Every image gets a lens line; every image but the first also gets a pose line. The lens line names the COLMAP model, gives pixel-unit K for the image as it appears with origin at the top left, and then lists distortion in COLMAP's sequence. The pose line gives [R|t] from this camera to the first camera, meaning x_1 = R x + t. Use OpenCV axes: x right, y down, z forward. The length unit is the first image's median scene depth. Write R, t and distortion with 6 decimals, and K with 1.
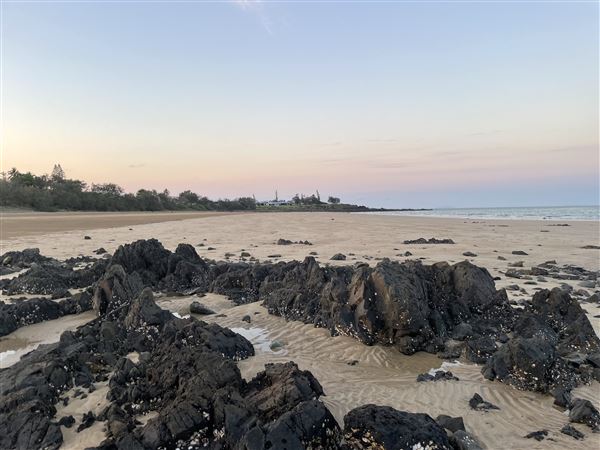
lens RADIAL K [[454.1, 0, 303.0], [0, 454.1, 221.7], [0, 0, 1]] dist [0.083678, -0.109364]
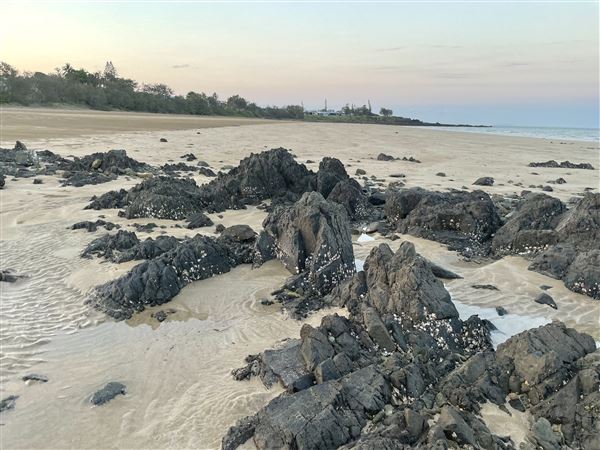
lens RADIAL K [[454.1, 0, 302.3], [0, 454.1, 222.5], [0, 0, 1]] dist [0.083678, -0.109364]
pose [[0.993808, 0.066419, -0.089073, -0.133552], [-0.047952, 0.979549, 0.195407, 0.005241], [0.100231, -0.189926, 0.976669, 0.141752]]
